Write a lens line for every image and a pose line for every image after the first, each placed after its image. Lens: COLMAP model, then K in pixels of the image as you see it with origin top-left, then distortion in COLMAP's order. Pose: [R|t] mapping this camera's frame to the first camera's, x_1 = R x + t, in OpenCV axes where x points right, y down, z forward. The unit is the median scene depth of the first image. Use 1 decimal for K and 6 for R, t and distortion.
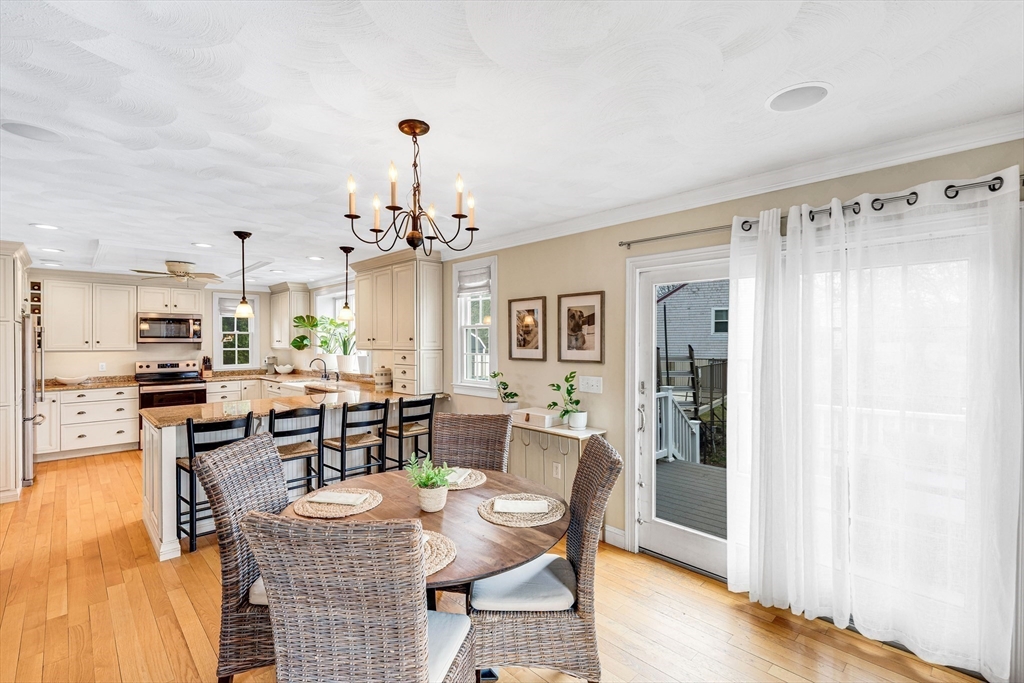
lens RADIAL K [[464.1, 0, 518.9], [0, 464.1, 336.6], [0, 0, 1]] dist [0.000365, 0.001792]
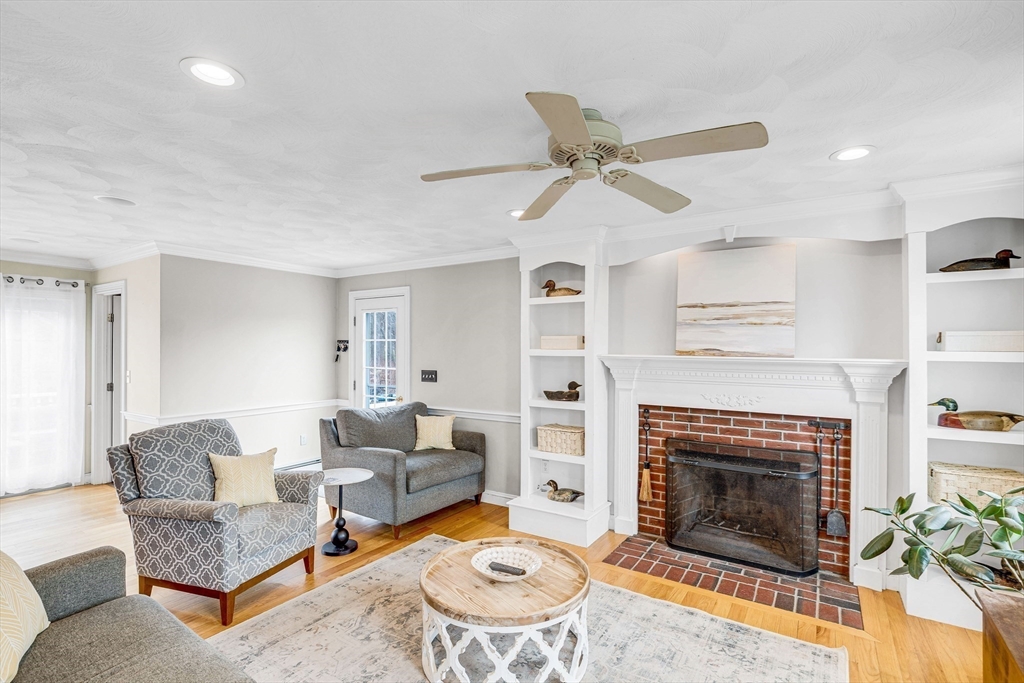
lens RADIAL K [[464.1, 0, 508.8], [0, 464.1, 347.8], [0, 0, 1]] dist [0.000365, 0.001792]
pose [[-0.225608, -0.003485, 0.974212, -0.628735], [-0.008991, 0.999958, 0.001495, -0.003349], [-0.974177, -0.008422, -0.225630, -0.232238]]
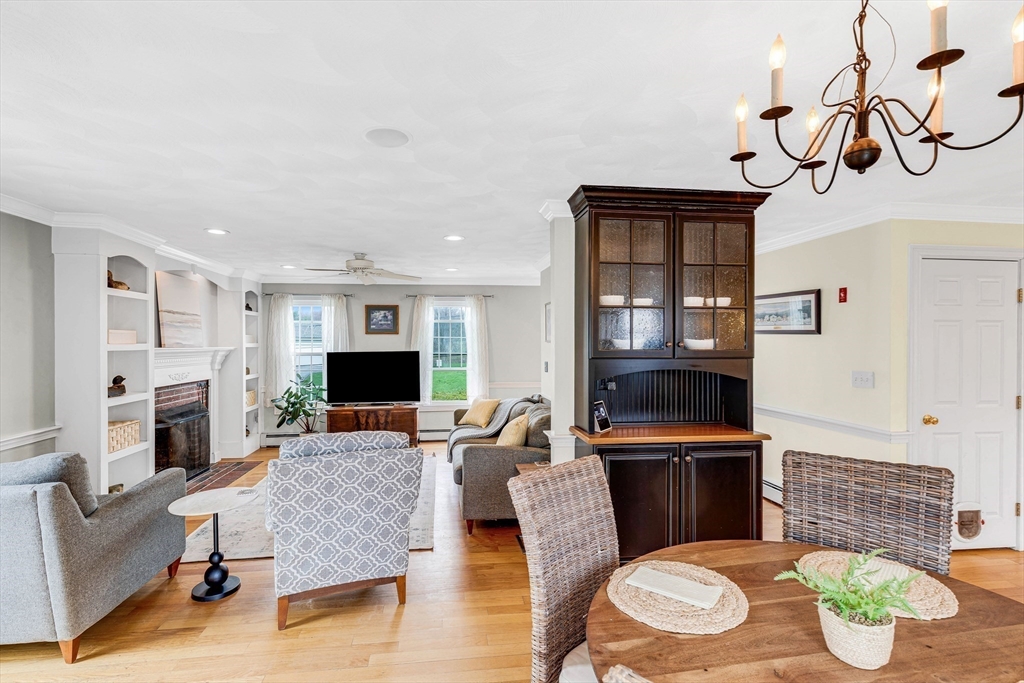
lens RADIAL K [[464.1, 0, 514.3], [0, 464.1, 344.6], [0, 0, 1]] dist [0.000365, 0.001792]
pose [[-0.583464, 0.005537, -0.812120, 0.158600], [0.008658, 0.999962, 0.000597, 0.004484], [0.812093, -0.006683, -0.583490, 0.345067]]
